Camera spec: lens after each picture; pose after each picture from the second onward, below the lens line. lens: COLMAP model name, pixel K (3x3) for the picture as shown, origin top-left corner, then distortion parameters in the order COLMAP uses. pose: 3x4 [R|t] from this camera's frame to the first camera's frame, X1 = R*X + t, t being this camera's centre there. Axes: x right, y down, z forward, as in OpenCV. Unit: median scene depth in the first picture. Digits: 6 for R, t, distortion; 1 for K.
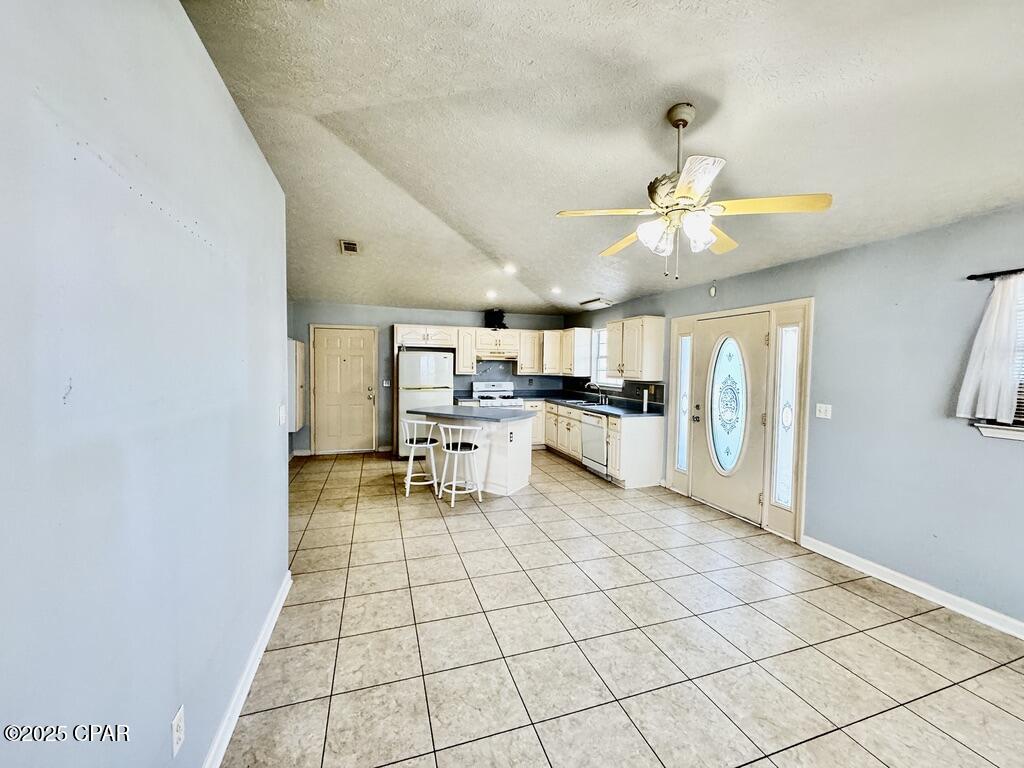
lens RADIAL K [[409.2, 0, 512.8], [0, 409.2, 382.3], [0, 0, 1]] dist [-0.002991, 0.000285]
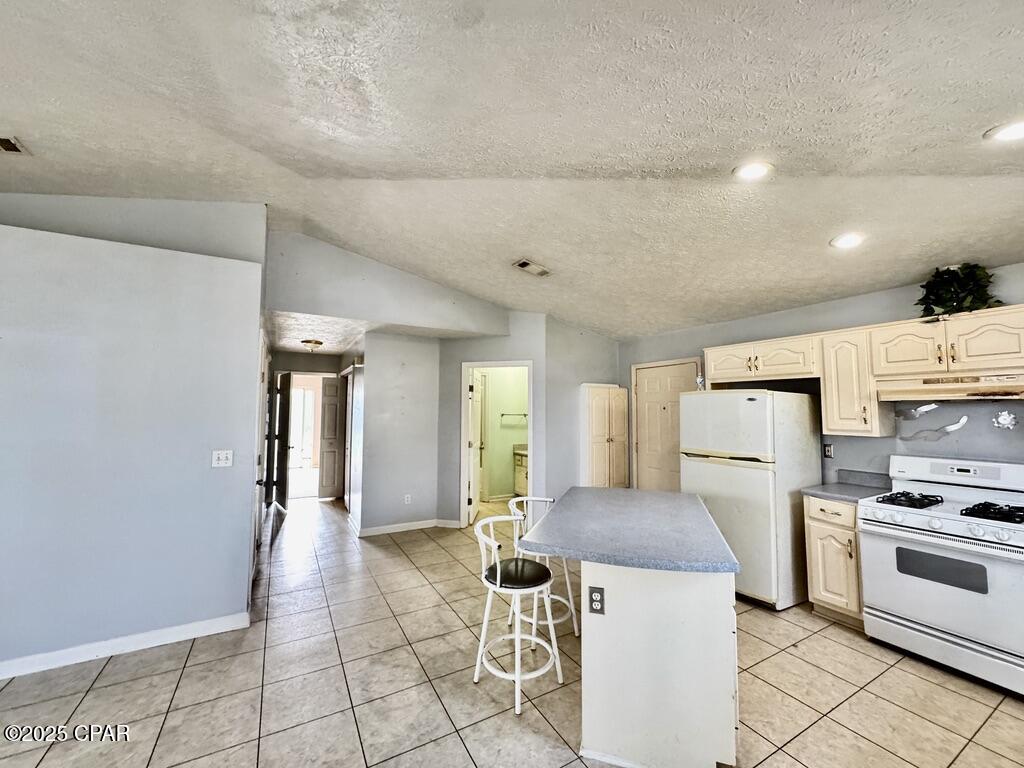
lens RADIAL K [[410.3, 0, 512.3], [0, 410.3, 382.3], [0, 0, 1]] dist [-0.002437, 0.000200]
pose [[0.192298, -0.077722, -0.978254, 0.407709], [-0.042292, 0.995276, -0.087388, -0.036471], [0.980425, 0.058177, 0.188102, 0.909468]]
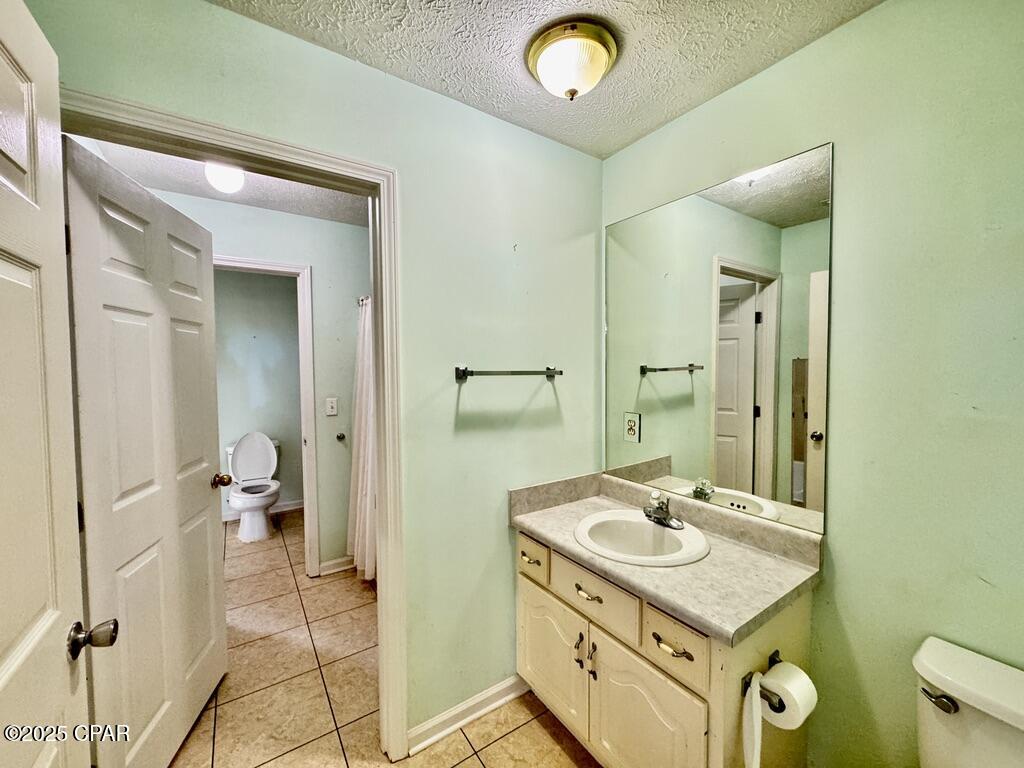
lens RADIAL K [[410.3, 0, 512.3], [0, 410.3, 382.3], [0, 0, 1]] dist [-0.002437, 0.000200]
pose [[0.269546, 0.022738, -0.962719, -0.744046], [-0.028051, 0.999482, 0.015753, -0.047366], [0.962579, 0.022759, 0.270045, 1.112982]]
